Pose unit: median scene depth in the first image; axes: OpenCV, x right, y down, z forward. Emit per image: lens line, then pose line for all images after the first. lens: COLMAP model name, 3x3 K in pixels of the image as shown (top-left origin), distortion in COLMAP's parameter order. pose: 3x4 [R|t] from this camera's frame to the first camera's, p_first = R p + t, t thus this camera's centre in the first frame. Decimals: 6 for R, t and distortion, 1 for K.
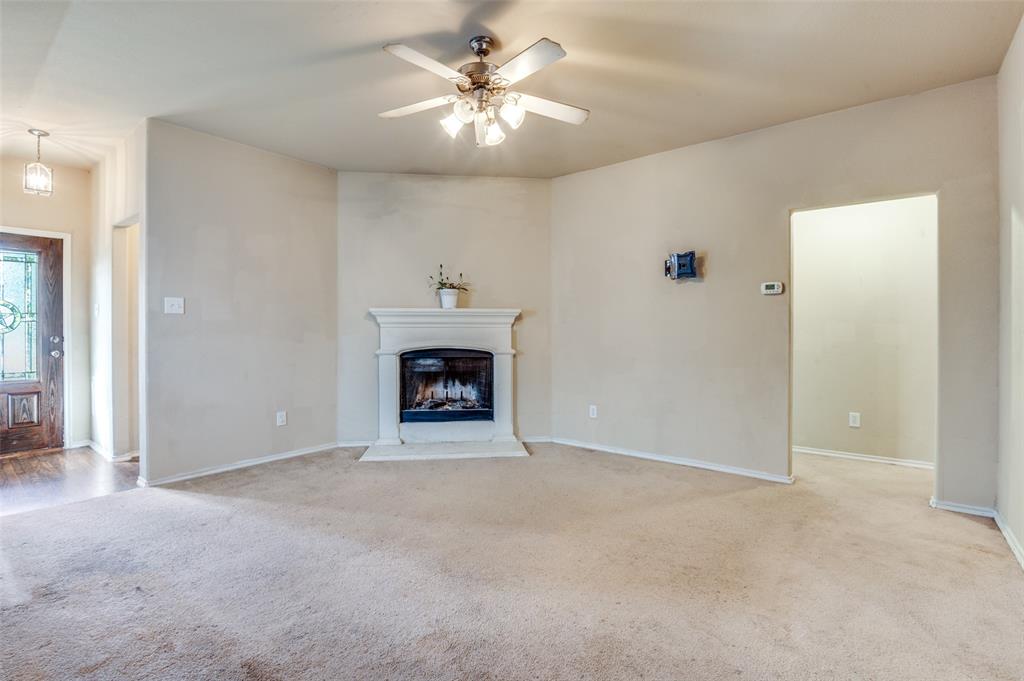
lens RADIAL K [[474.6, 0, 509.1], [0, 474.6, 333.9], [0, 0, 1]] dist [-0.018700, -0.002706]
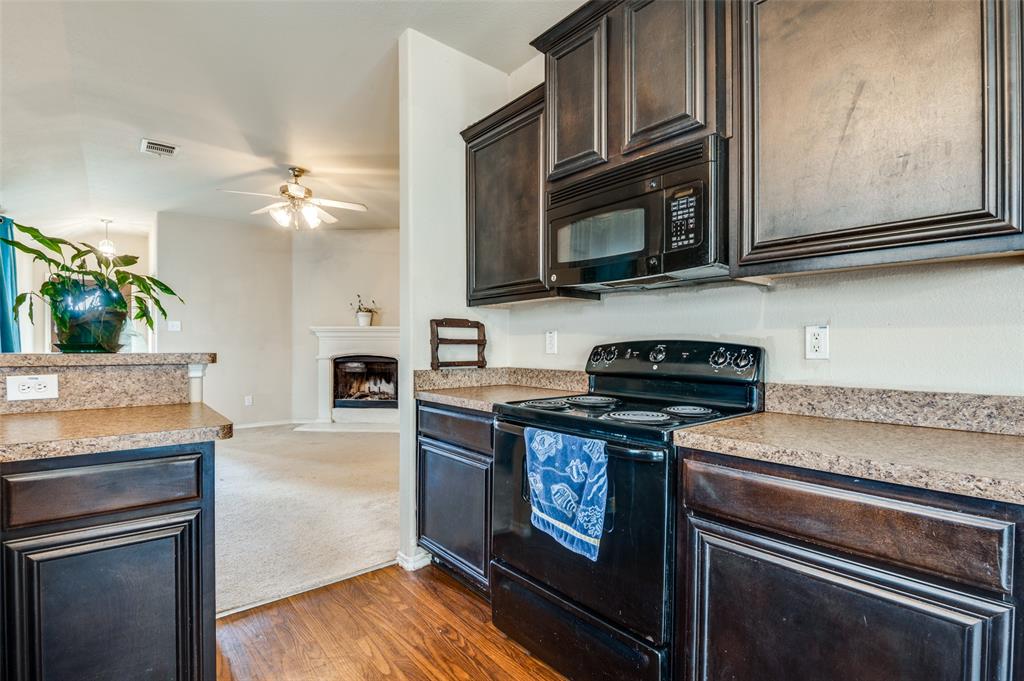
lens RADIAL K [[474.6, 0, 512.8], [0, 474.6, 348.6], [0, 0, 1]] dist [-0.018700, -0.002706]
pose [[0.983190, 0.002753, -0.182564, 0.547674], [-0.003042, 0.999995, -0.001303, 0.012231], [0.182559, 0.001836, 0.983193, -0.280487]]
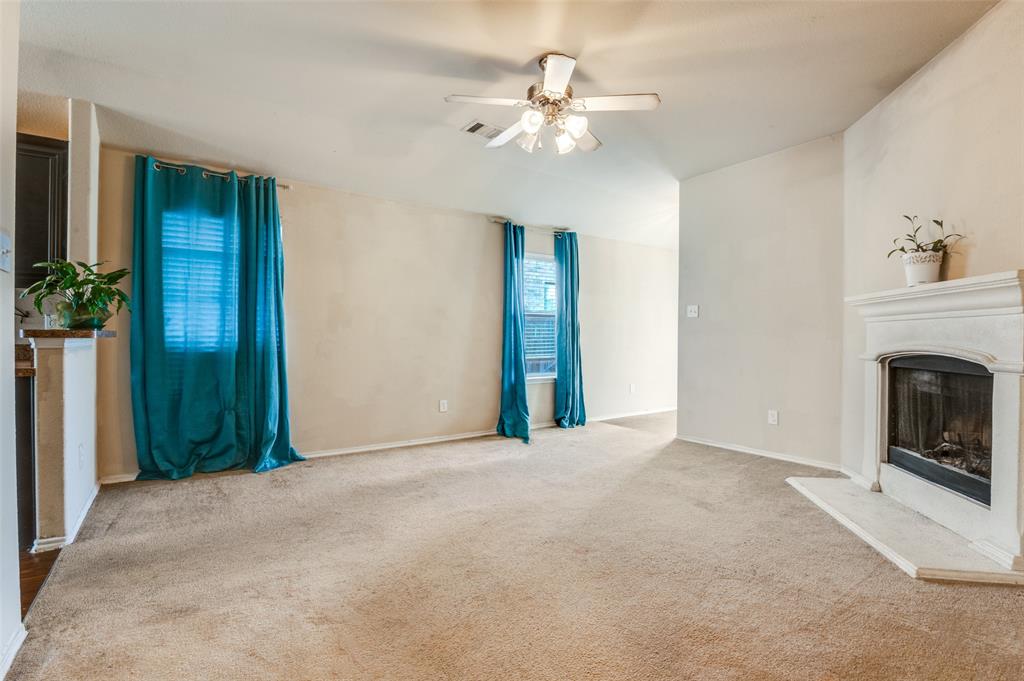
lens RADIAL K [[468.6, 0, 510.7], [0, 468.6, 340.4], [0, 0, 1]] dist [-0.021343, -0.000812]
pose [[-0.285012, 0.001857, -0.958522, 0.552492], [-0.014721, 0.999872, 0.006315, 0.016928], [0.958411, 0.015910, -0.284948, 0.671226]]
